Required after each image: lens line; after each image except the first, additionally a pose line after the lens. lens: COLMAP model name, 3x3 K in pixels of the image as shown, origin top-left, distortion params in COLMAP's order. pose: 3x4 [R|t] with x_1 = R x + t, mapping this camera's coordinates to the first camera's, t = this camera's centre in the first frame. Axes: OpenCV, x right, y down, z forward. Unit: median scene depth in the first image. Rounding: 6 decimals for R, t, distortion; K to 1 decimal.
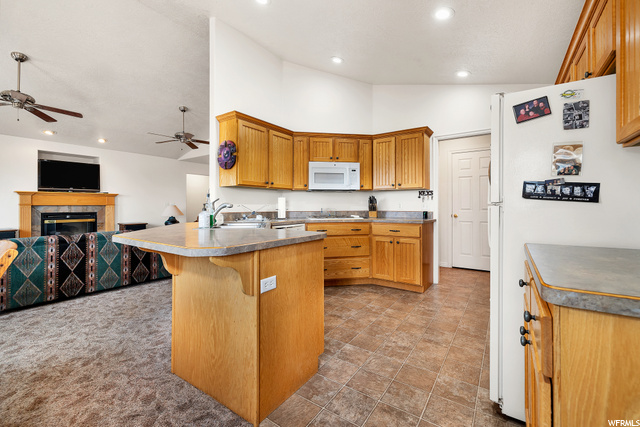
lens RADIAL K [[276.0, 0, 321.0], [0, 276.0, 203.3], [0, 0, 1]] dist [0.003350, 0.000573]
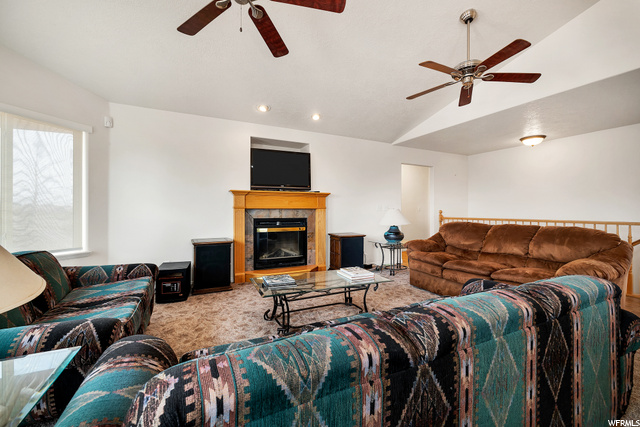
lens RADIAL K [[276.0, 0, 319.5], [0, 276.0, 212.5], [0, 0, 1]] dist [0.003350, 0.000573]
pose [[0.875778, 0.008903, -0.482632, -0.475457], [-0.000414, 0.999843, 0.017693, 0.004321], [0.482714, -0.015296, 0.875645, 0.414171]]
